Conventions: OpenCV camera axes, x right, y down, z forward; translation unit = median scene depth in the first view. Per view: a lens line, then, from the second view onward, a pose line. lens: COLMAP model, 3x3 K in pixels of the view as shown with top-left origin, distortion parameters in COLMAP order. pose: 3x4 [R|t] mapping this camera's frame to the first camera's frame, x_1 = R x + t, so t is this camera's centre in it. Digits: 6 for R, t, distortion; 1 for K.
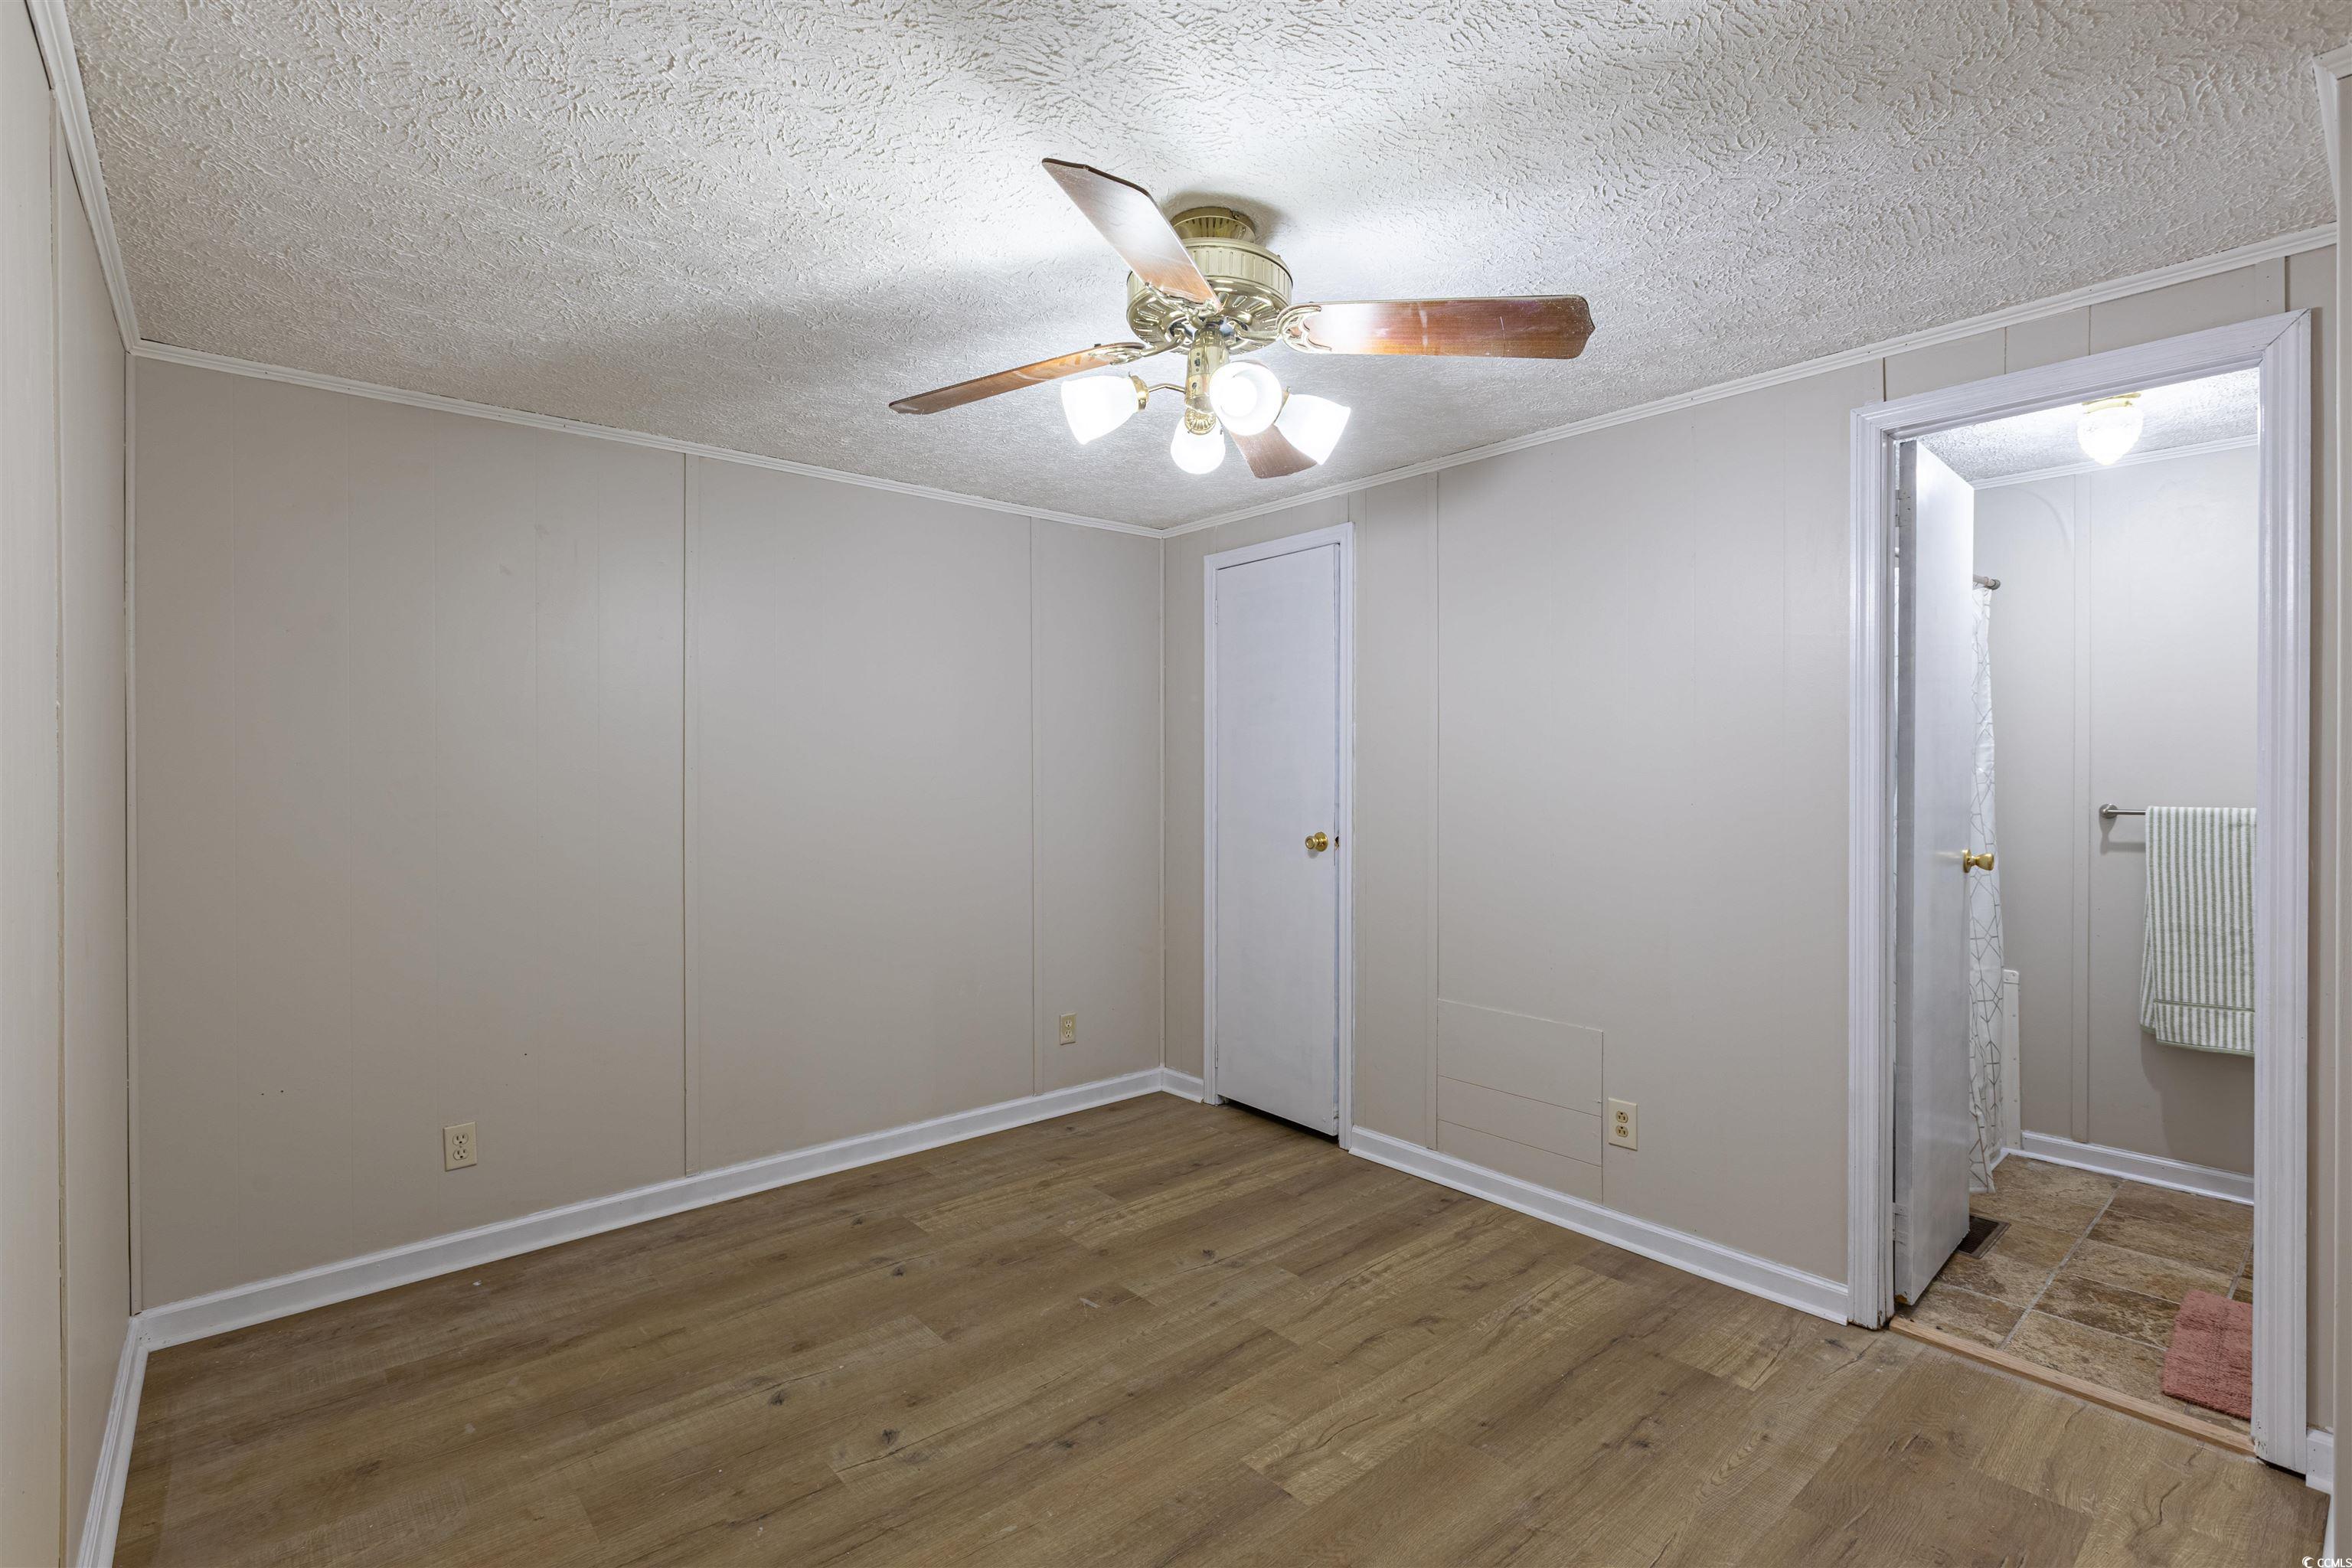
lens RADIAL K [[1065.2, 0, 1172.2], [0, 1065.2, 784.6], [0, 0, 1]] dist [-0.000787, 0.000469]
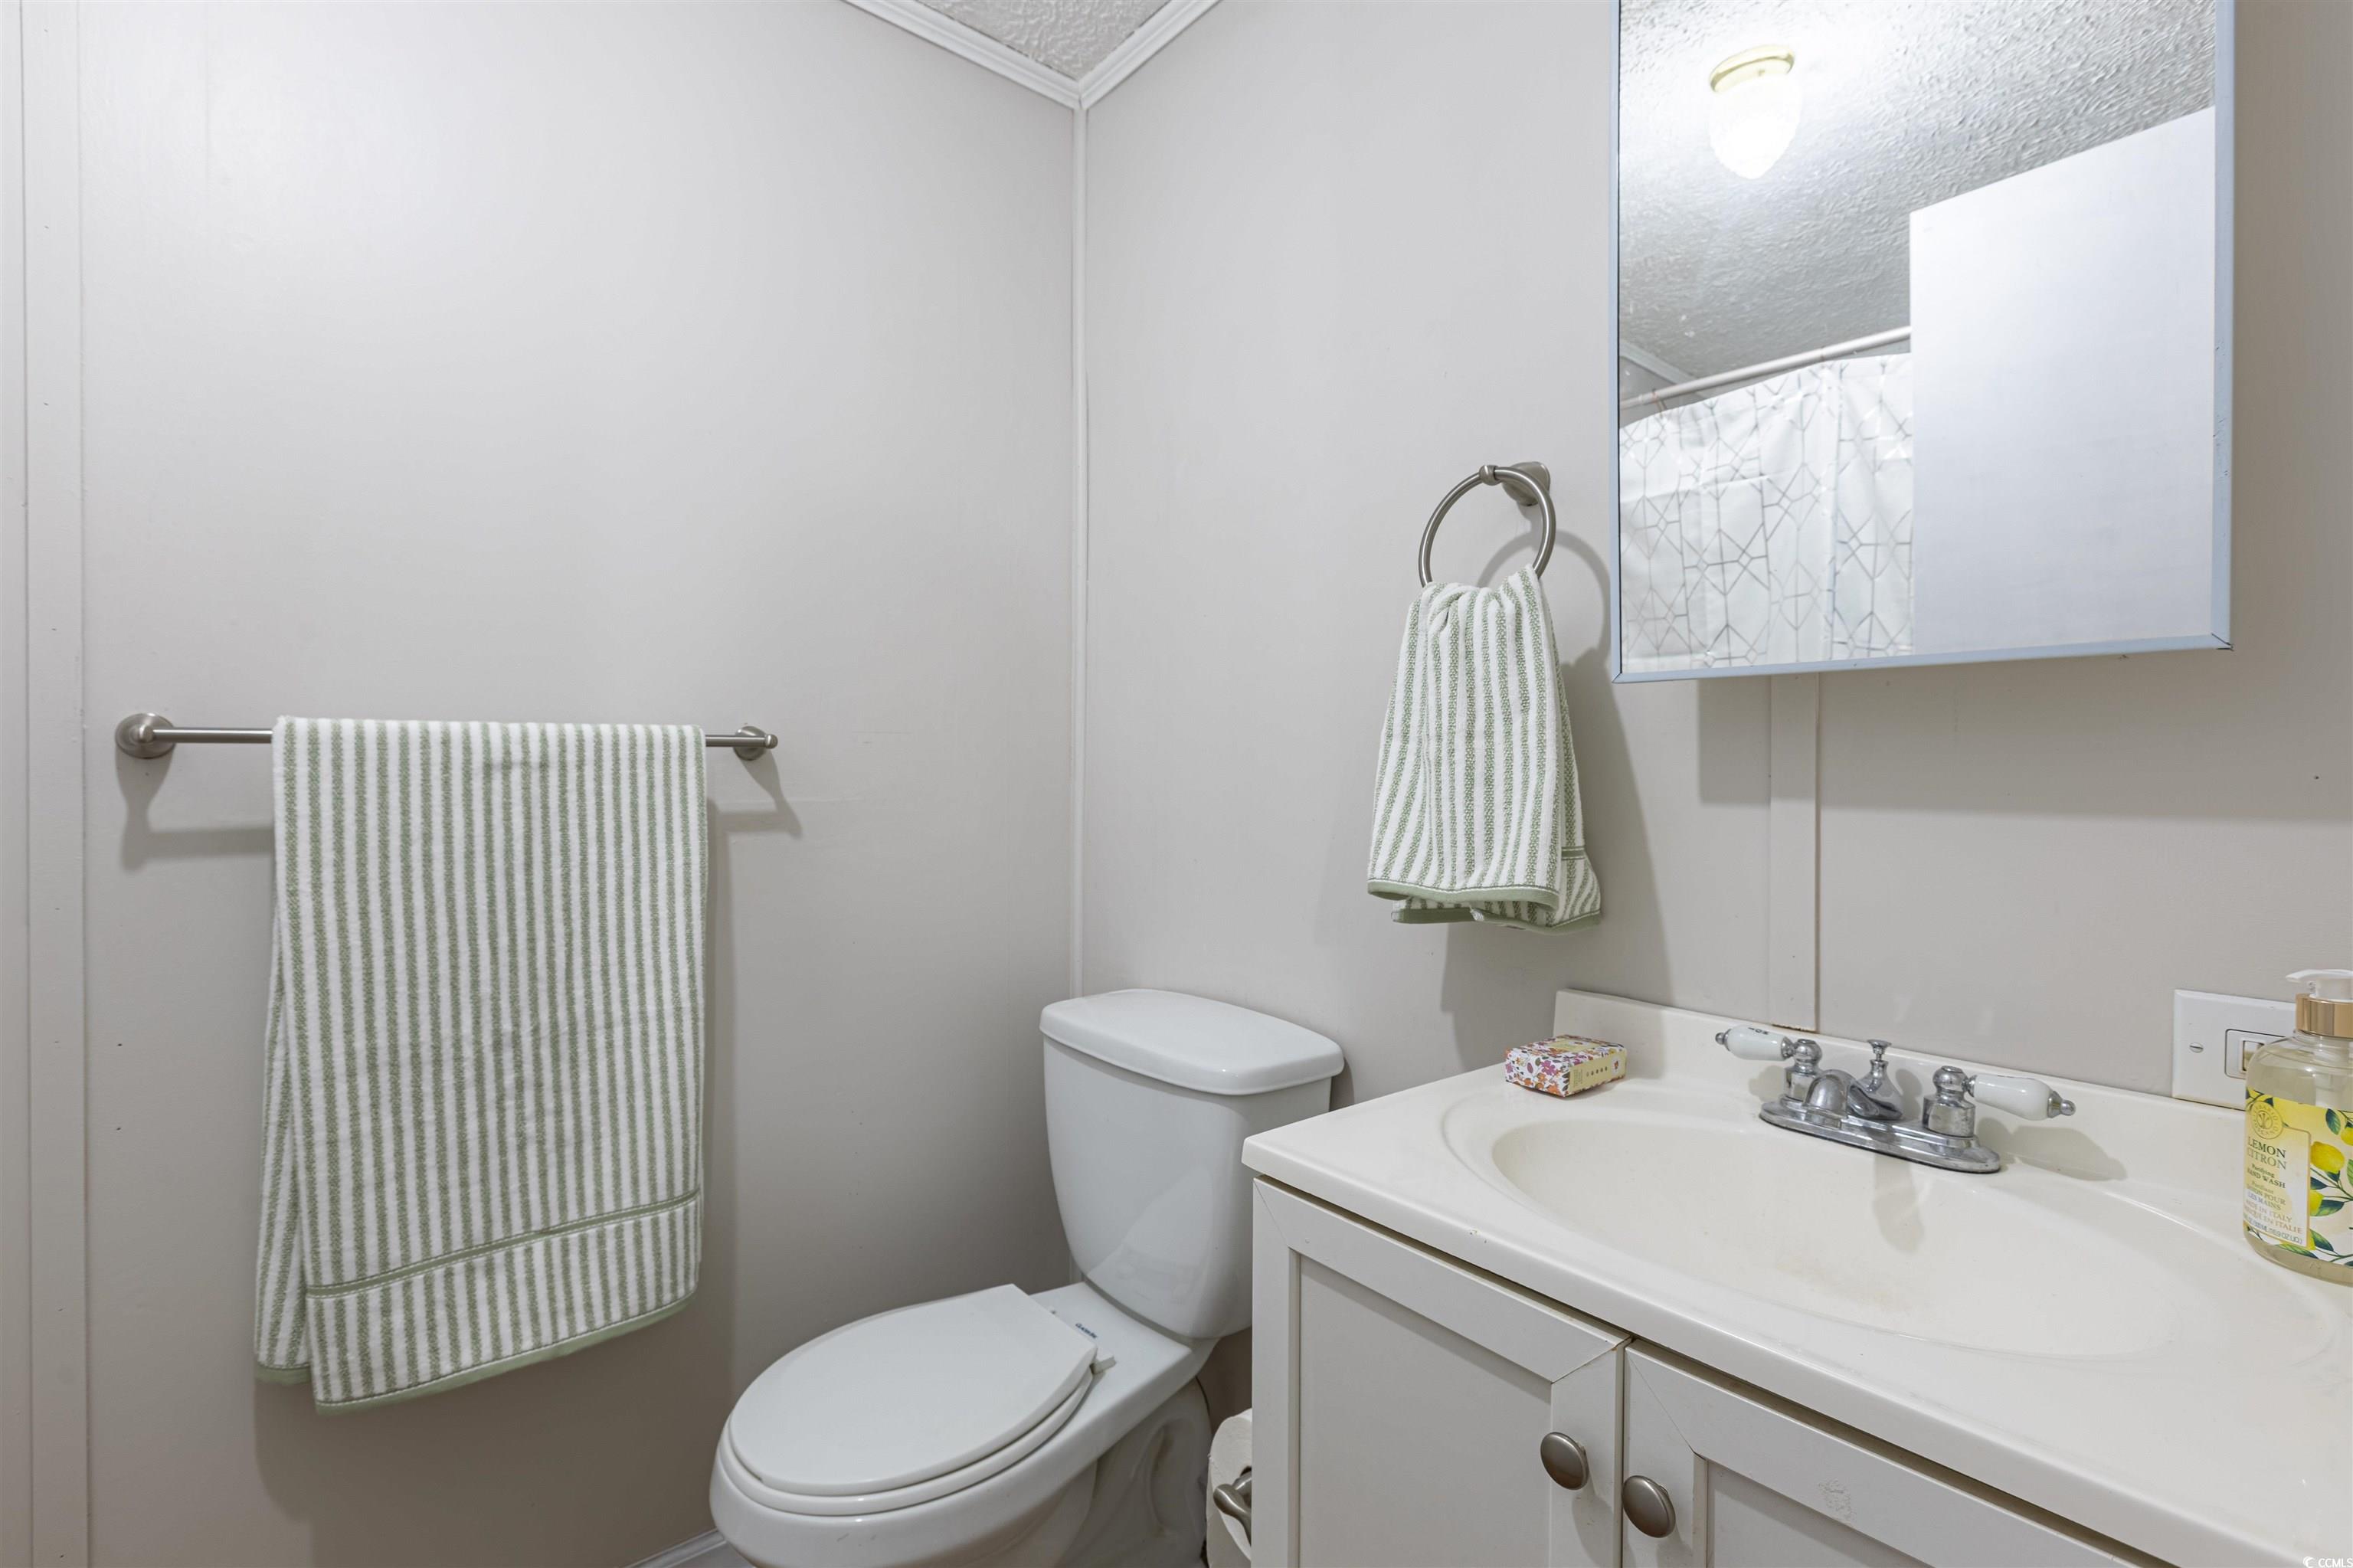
lens RADIAL K [[1065.6, 0, 1178.7], [0, 1065.6, 776.8], [0, 0, 1]] dist [-0.000787, 0.000469]
pose [[0.019758, -0.010392, 0.999751, 0.604903], [0.008643, 0.999910, 0.010222, 0.039607], [-0.999767, 0.008439, 0.019846, 0.731876]]
